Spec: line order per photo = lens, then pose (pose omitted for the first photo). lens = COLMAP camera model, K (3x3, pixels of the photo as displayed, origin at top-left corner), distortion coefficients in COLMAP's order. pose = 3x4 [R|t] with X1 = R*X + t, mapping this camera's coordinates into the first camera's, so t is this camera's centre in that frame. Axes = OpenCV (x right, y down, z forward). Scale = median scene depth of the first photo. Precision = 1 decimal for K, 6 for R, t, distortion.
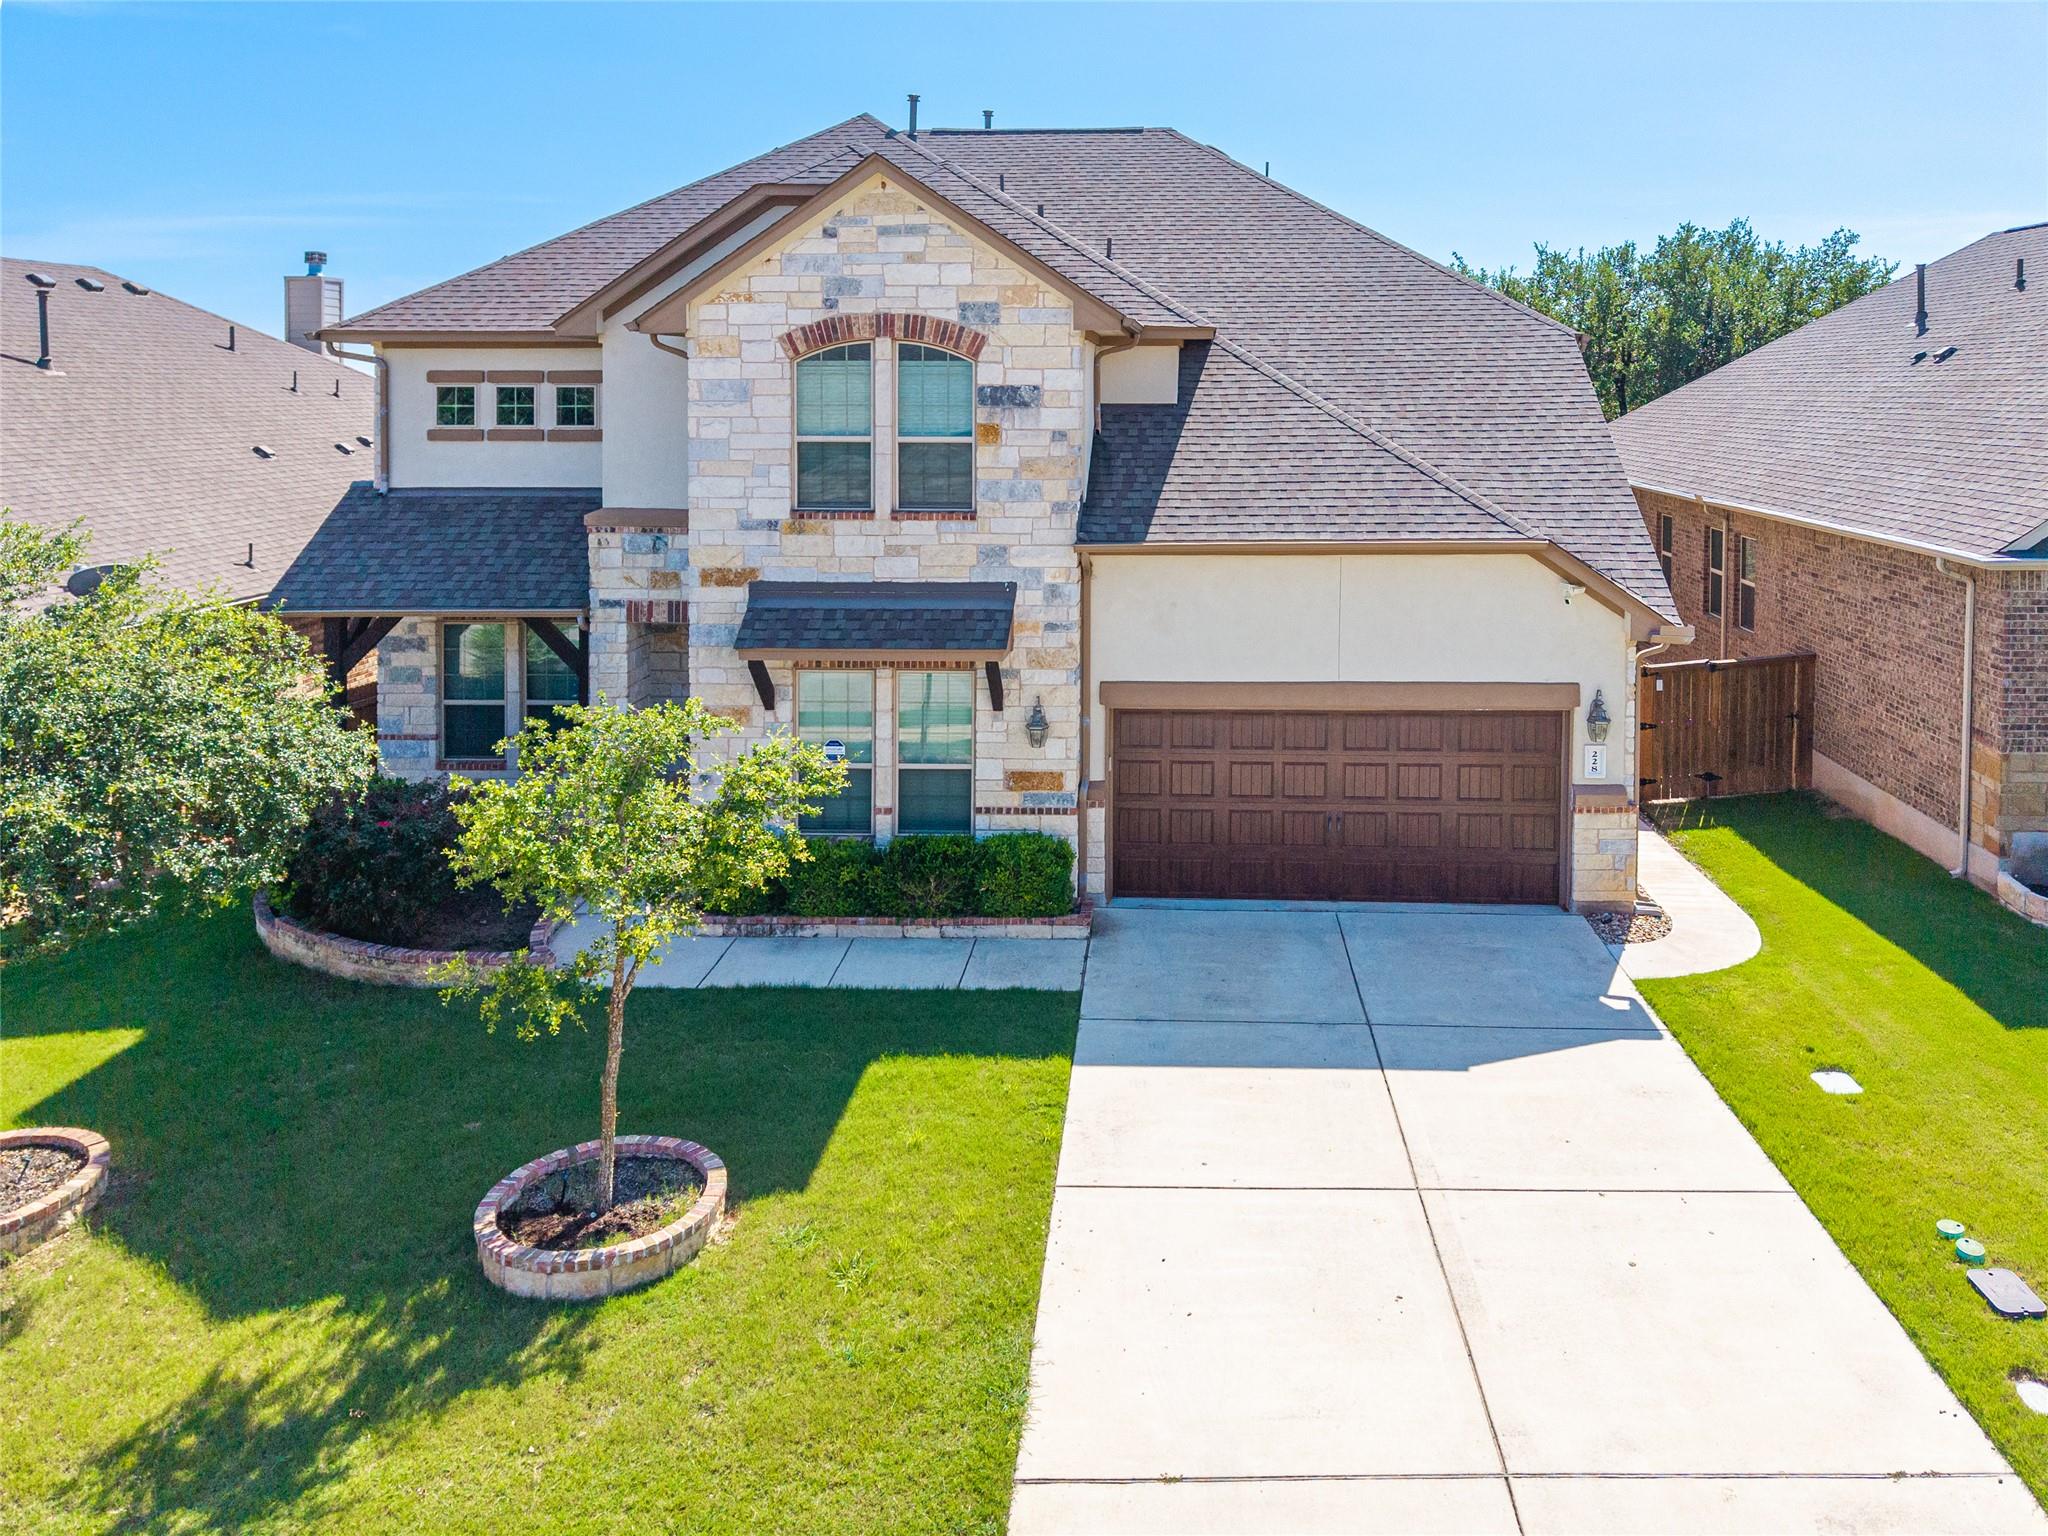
lens RADIAL K [[1564.6, 0, 1171.3], [0, 1564.6, 464.2], [0, 0, 1]] dist [-0.016394, 0.010058]
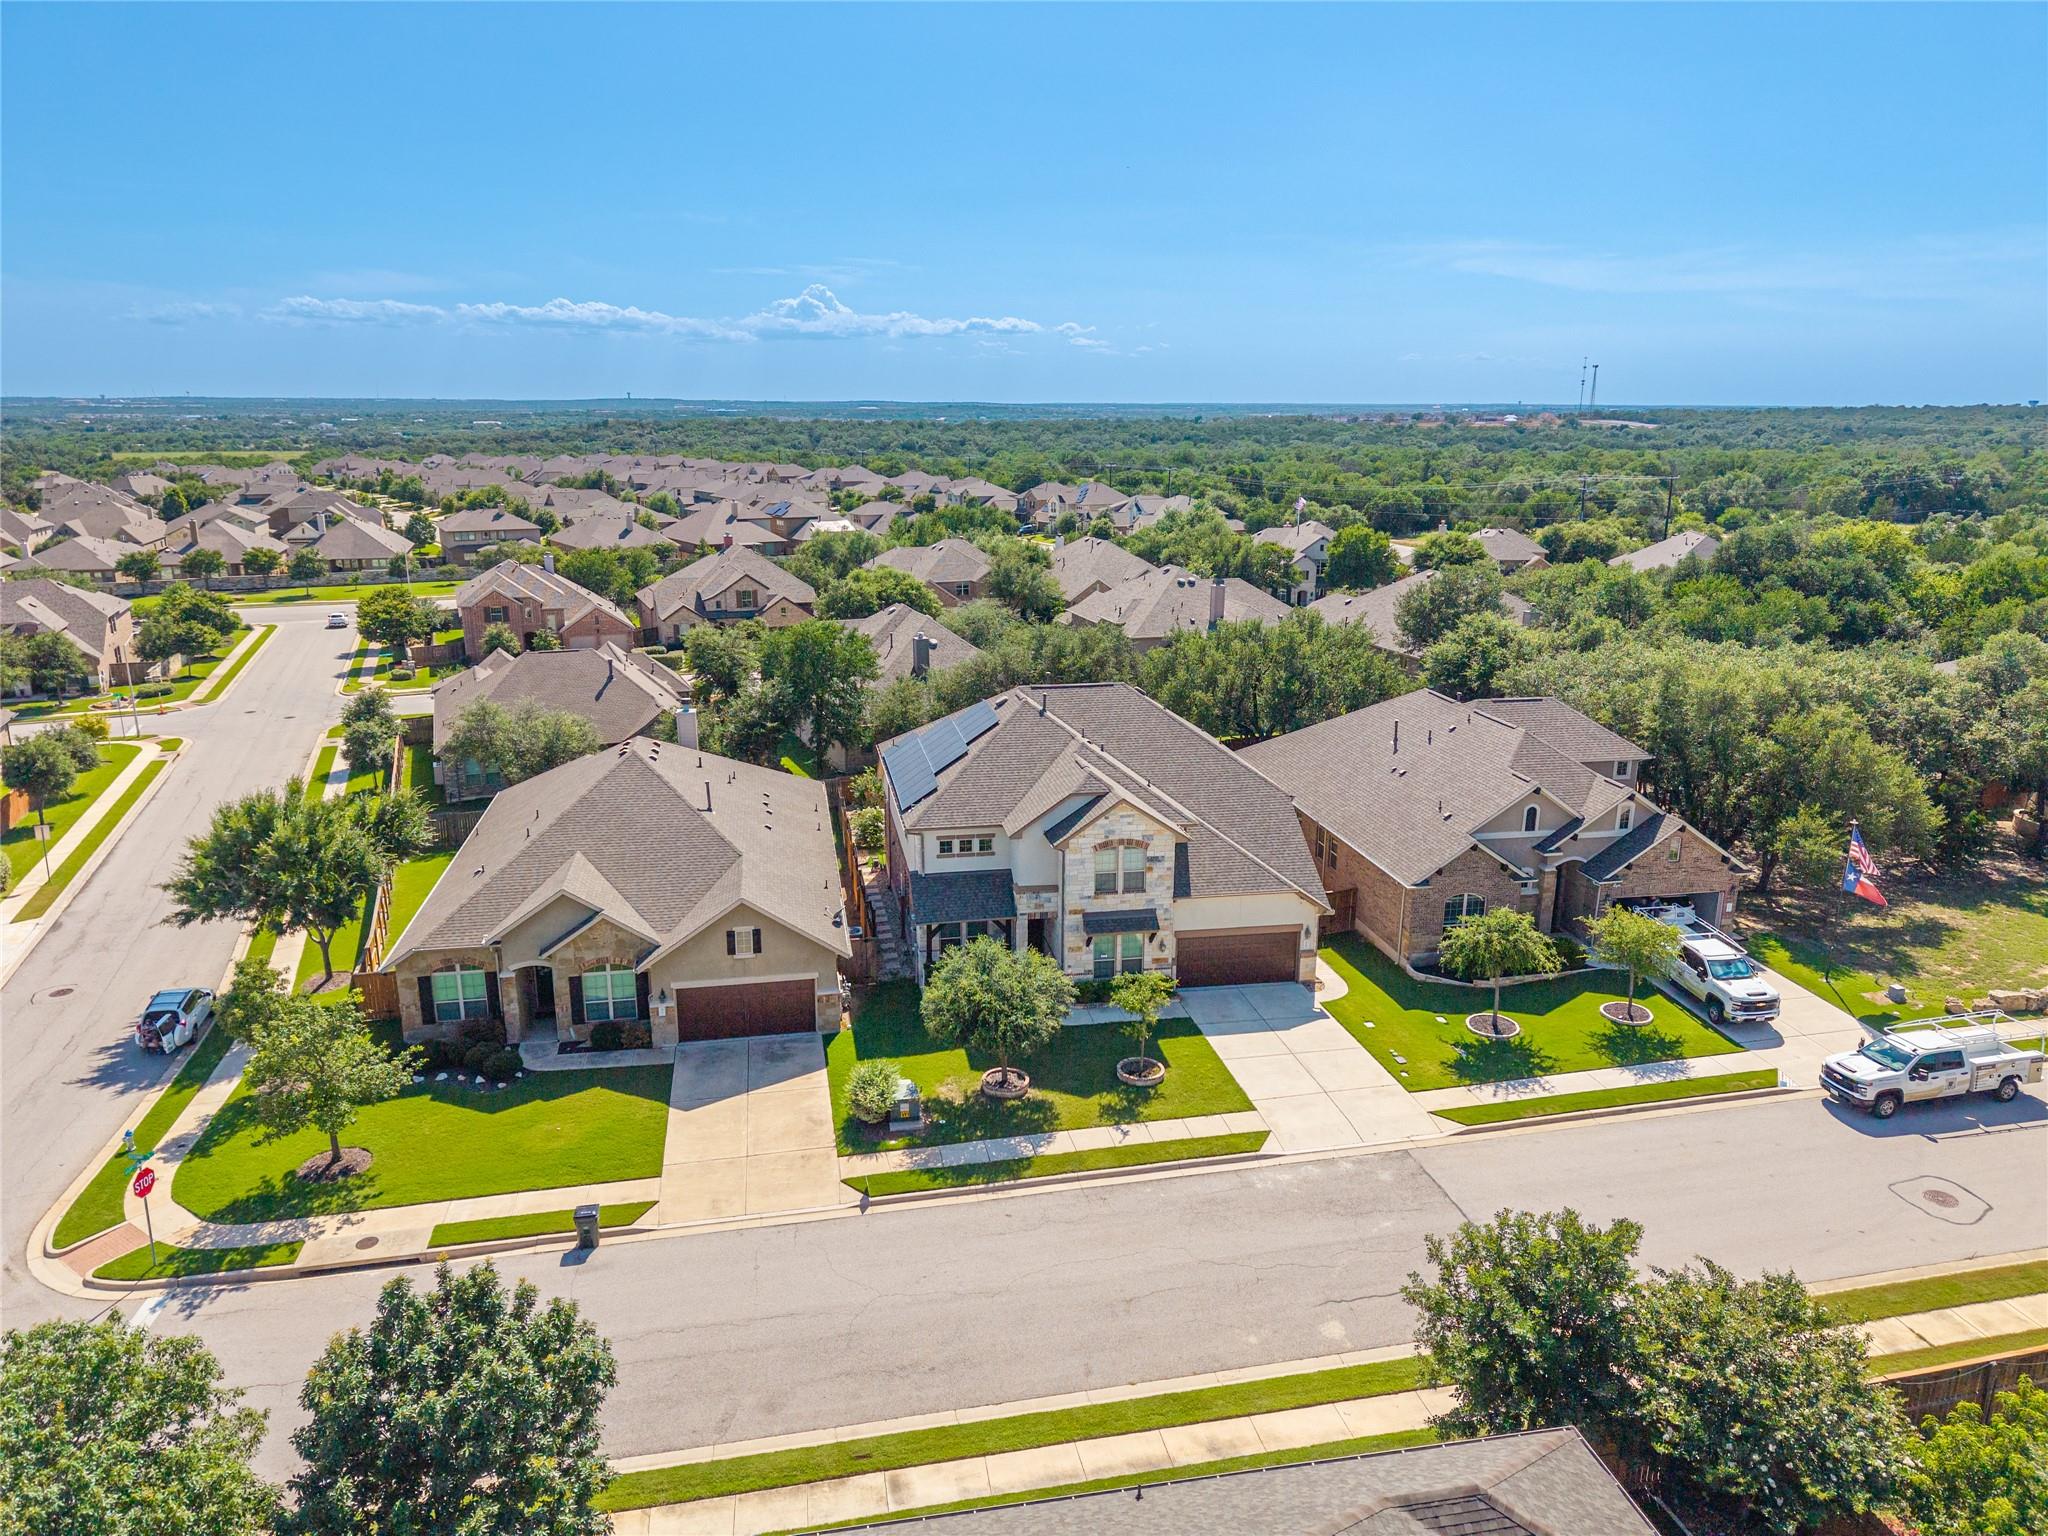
lens RADIAL K [[1388.3, 0, 1042.0], [0, 1388.3, 749.4], [0, 0, 1]] dist [0.010333, -0.012720]
pose [[0.979179, -0.045770, 0.197773, -0.969454], [0.008623, 0.982749, 0.184741, -0.875004], [-0.202817, -0.179189, 0.962682, -1.953473]]
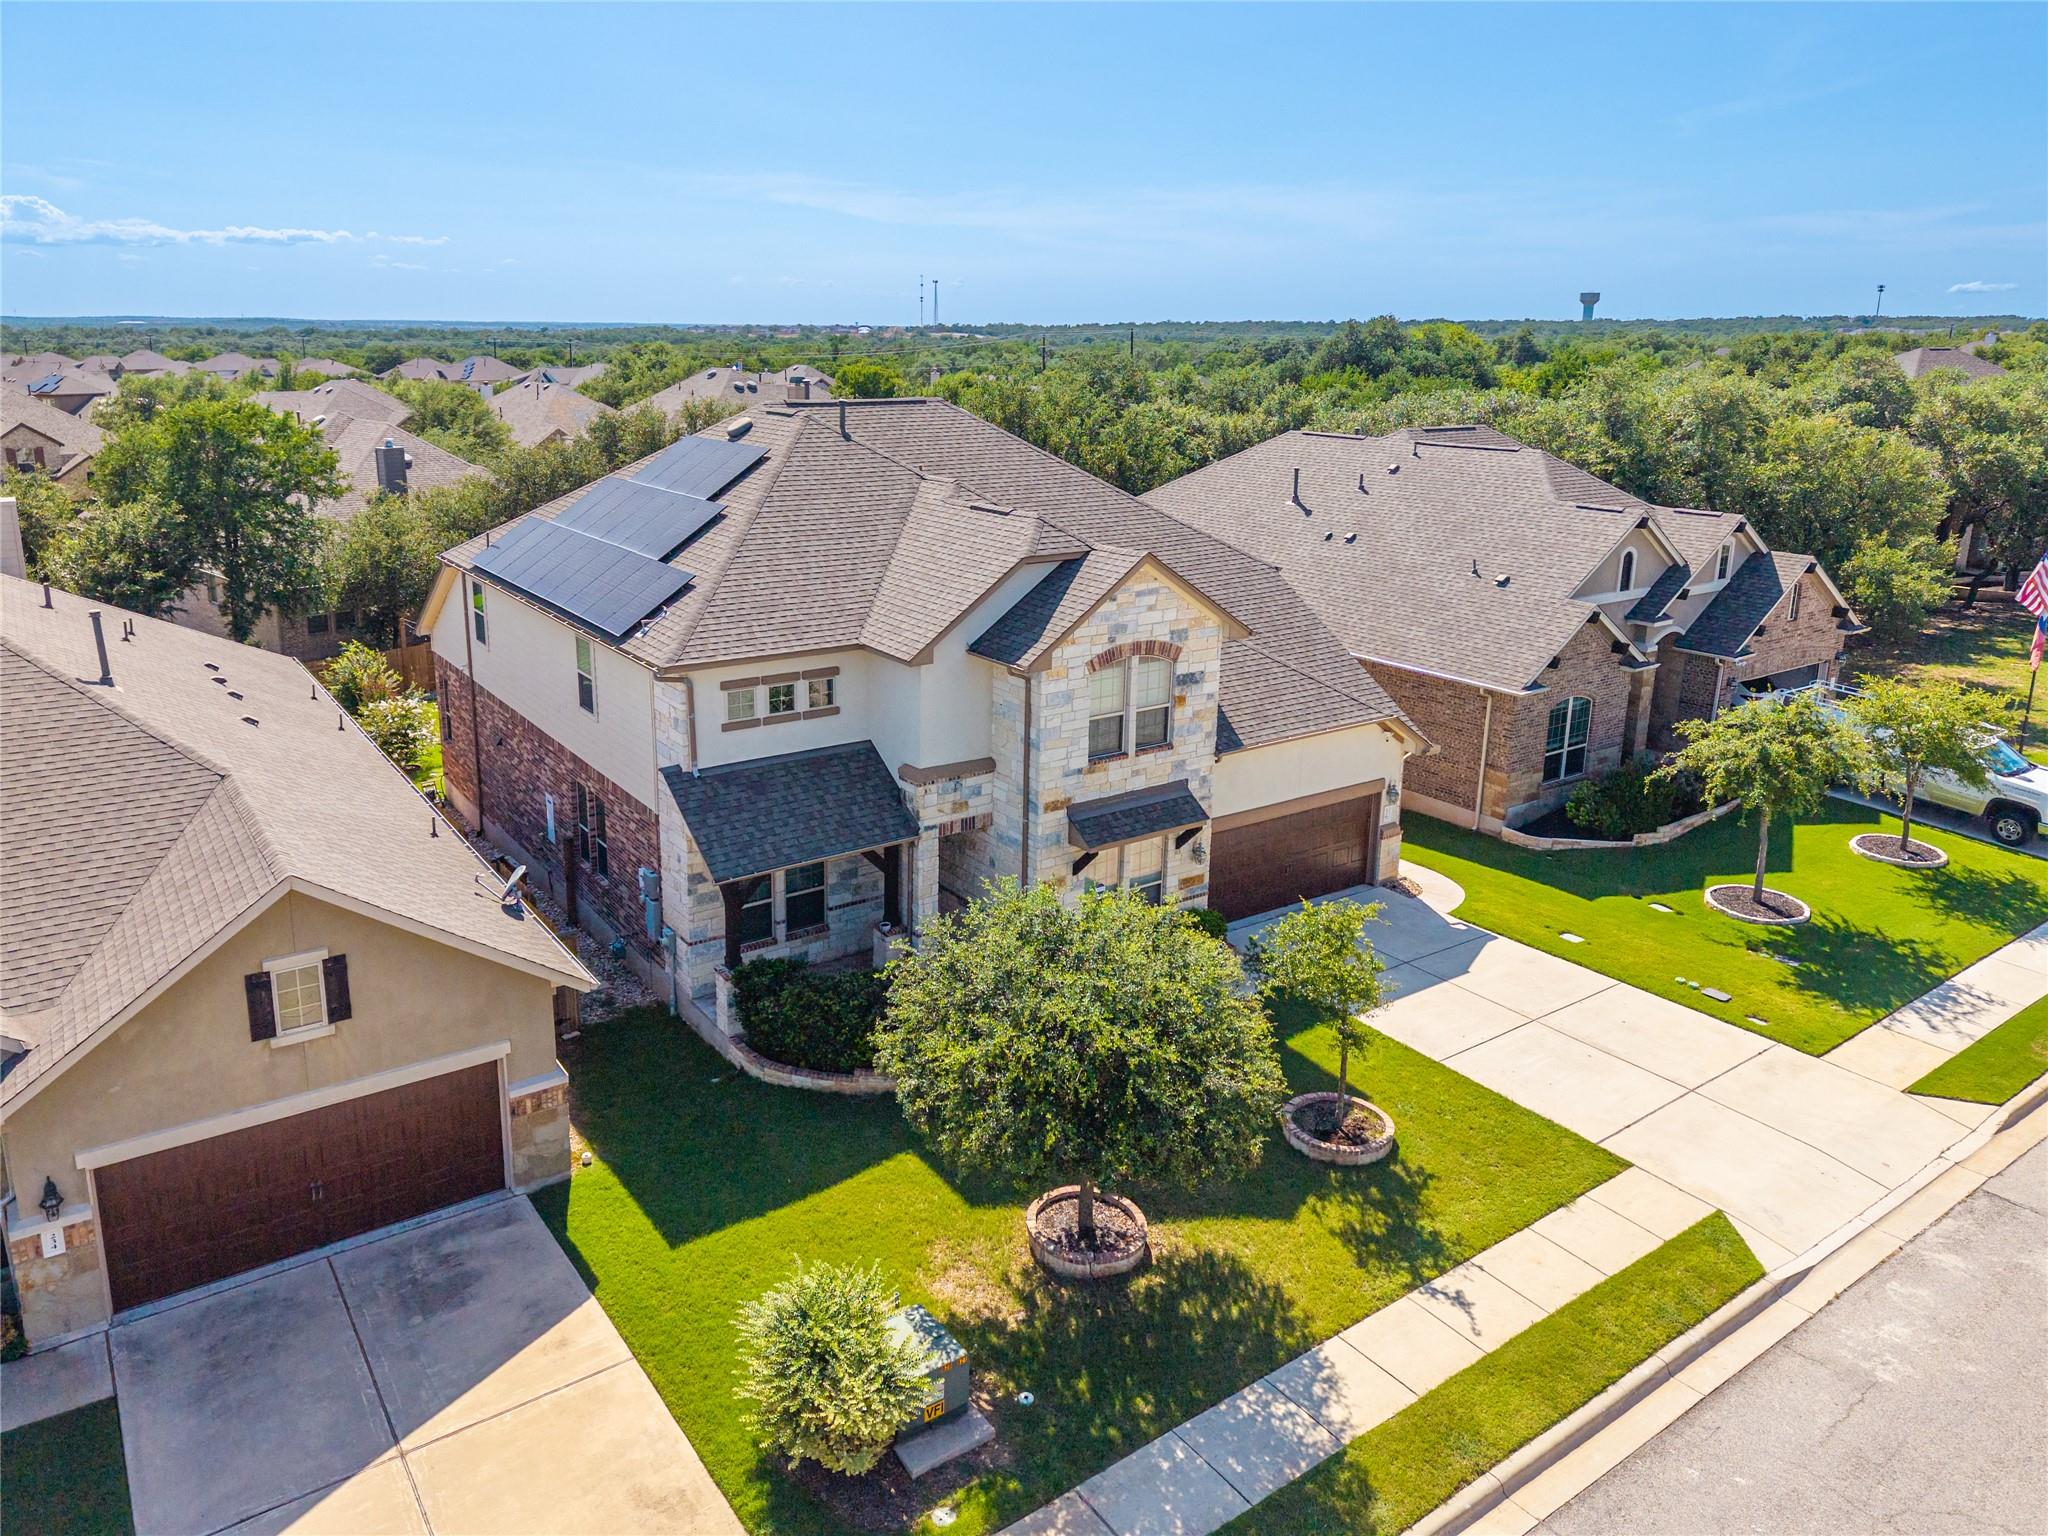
lens RADIAL K [[1388.3, 0, 988.4], [0, 1388.3, 683.7], [0, 0, 1]] dist [0.010333, -0.012720]
pose [[0.812454, -0.136713, 0.566770, -1.173029], [0.023908, 0.979113, 0.201904, -0.358764], [-0.582535, -0.150487, 0.798753, -0.126026]]
